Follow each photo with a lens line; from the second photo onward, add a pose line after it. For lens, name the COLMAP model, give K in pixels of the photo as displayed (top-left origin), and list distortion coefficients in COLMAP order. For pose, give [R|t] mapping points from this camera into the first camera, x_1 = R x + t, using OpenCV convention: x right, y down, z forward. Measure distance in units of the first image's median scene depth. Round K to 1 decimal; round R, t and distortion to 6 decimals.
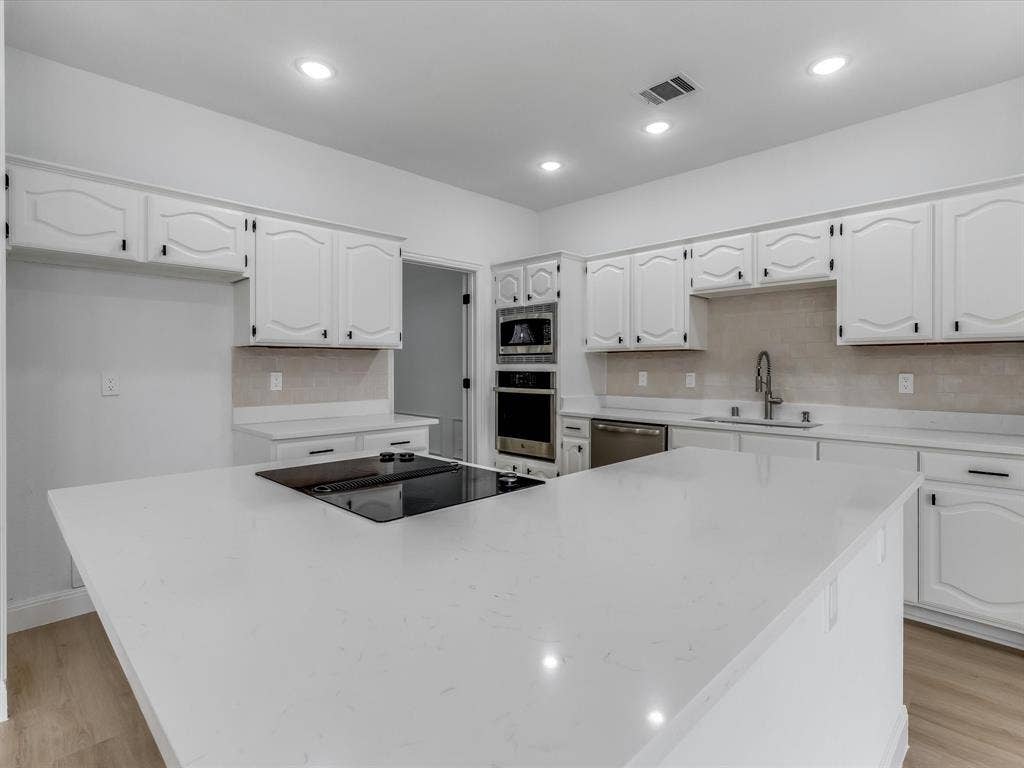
lens RADIAL K [[512.9, 0, 512.0], [0, 512.9, 384.0], [0, 0, 1]] dist [0.001150, 0.001063]
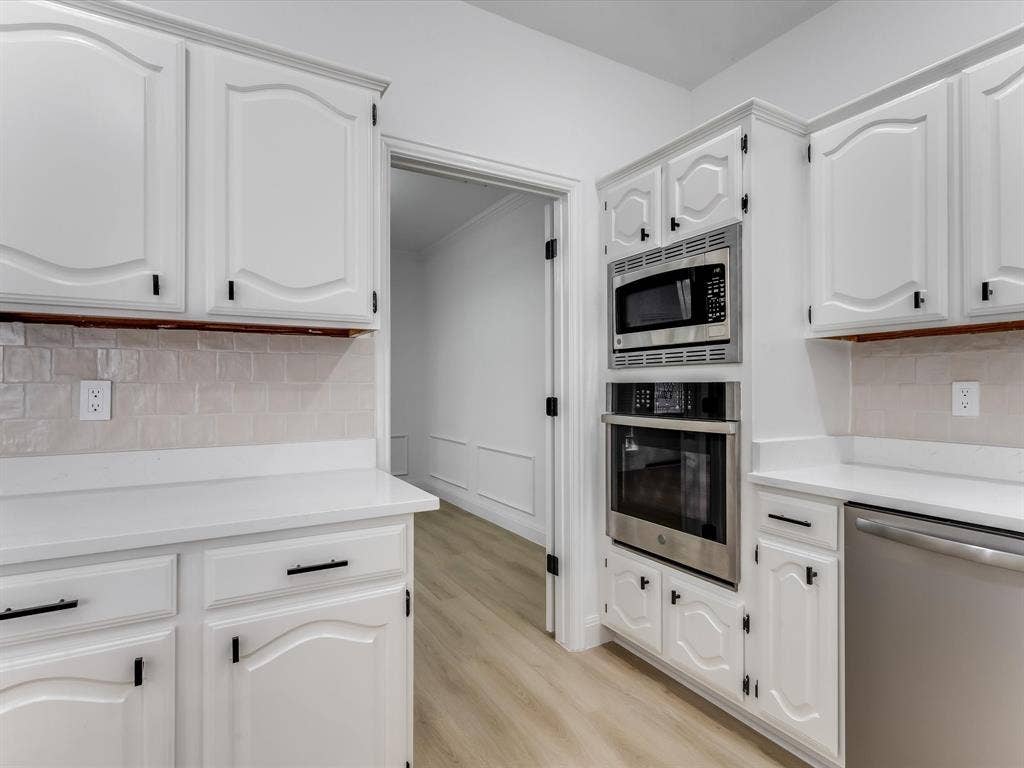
lens RADIAL K [[512.9, 0, 512.0], [0, 512.9, 384.0], [0, 0, 1]] dist [0.001150, 0.001063]
pose [[0.963281, -0.003609, -0.268472, 0.016049], [-0.007563, 0.999148, -0.040568, -0.002998], [0.268390, 0.041109, 0.962433, 0.514858]]
